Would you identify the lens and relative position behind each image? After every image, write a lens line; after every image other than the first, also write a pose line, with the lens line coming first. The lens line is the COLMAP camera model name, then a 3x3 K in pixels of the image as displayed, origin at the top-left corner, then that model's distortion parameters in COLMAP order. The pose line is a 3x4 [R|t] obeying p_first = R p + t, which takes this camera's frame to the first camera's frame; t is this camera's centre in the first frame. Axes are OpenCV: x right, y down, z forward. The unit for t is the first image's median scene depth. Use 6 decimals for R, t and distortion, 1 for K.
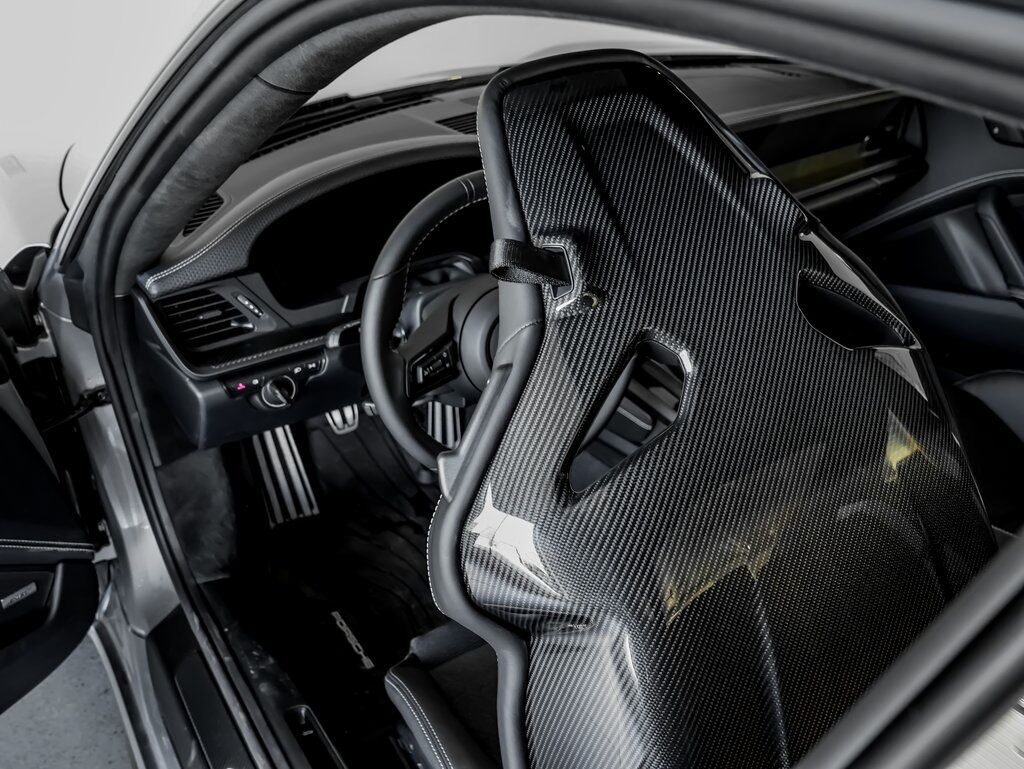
lens RADIAL K [[938.1, 0, 512.0], [0, 938.1, 384.5], [0, 0, 1]] dist [-0.005186, 0.006125]
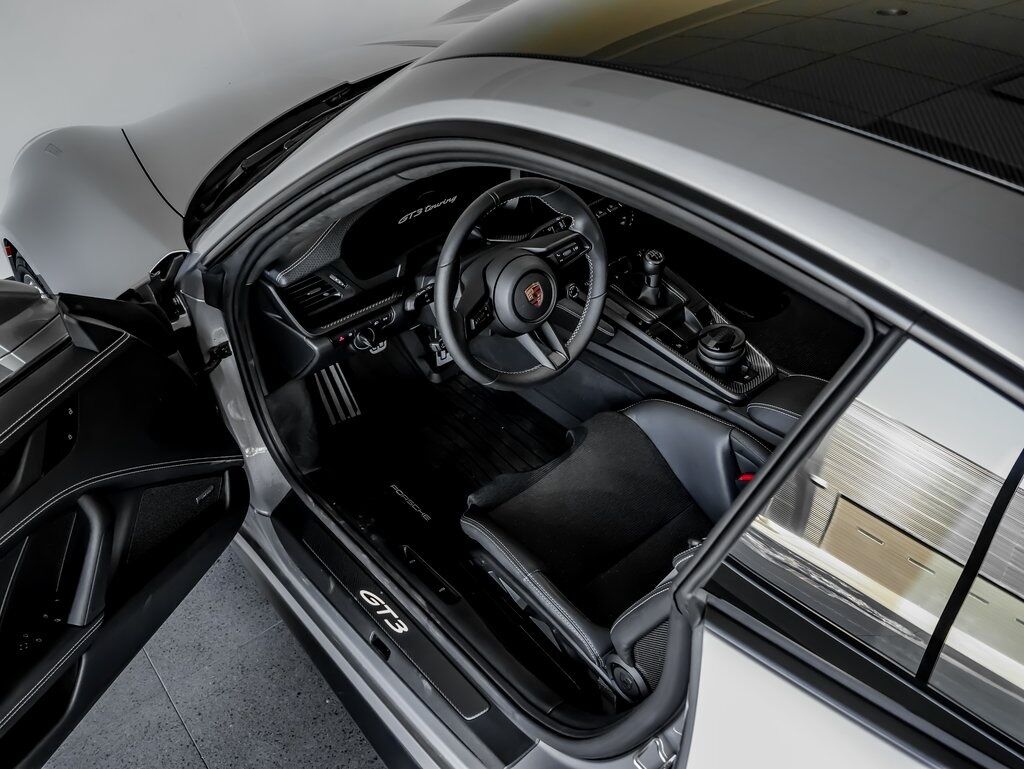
lens RADIAL K [[938.1, 0, 512.0], [0, 938.1, 384.5], [0, 0, 1]] dist [-0.005186, 0.006125]
pose [[0.991378, -0.097788, 0.087219, -0.155792], [0.084219, 0.985456, 0.147593, -0.117029], [-0.100384, -0.138975, 0.985195, -0.455772]]
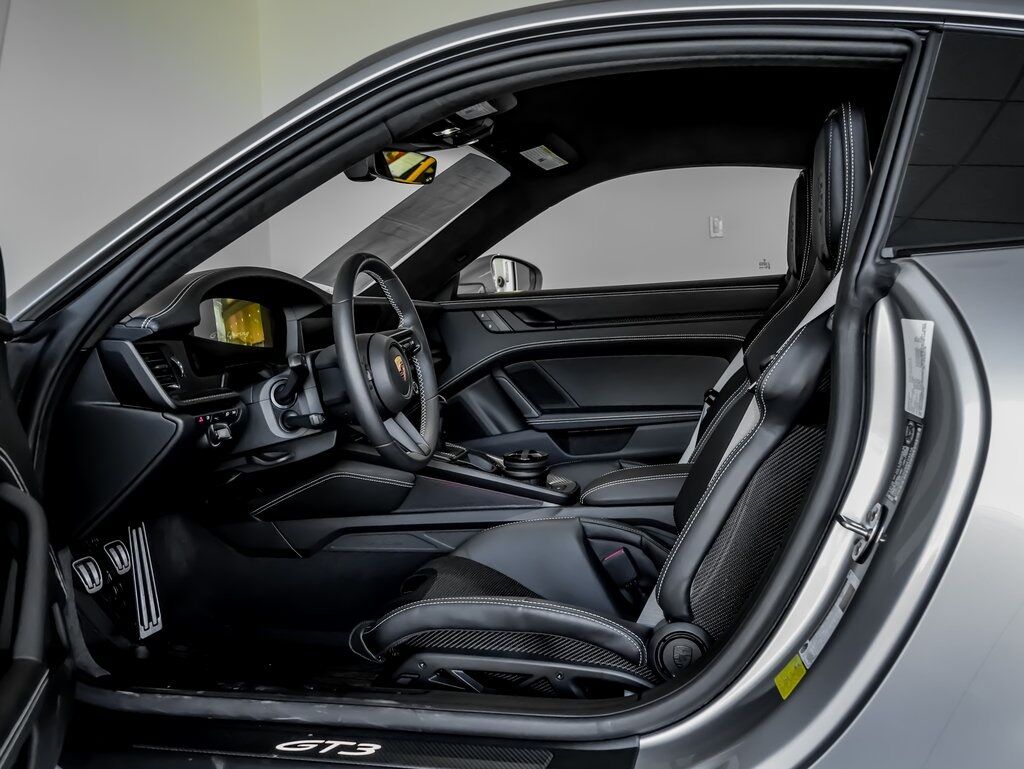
lens RADIAL K [[938.1, 0, 512.0], [0, 938.1, 384.5], [0, 0, 1]] dist [-0.005186, 0.006125]
pose [[0.700217, -0.025367, 0.713479, -0.839137], [0.326629, 0.900027, -0.288558, 0.422888], [-0.634831, 0.435096, 0.638500, -0.025706]]
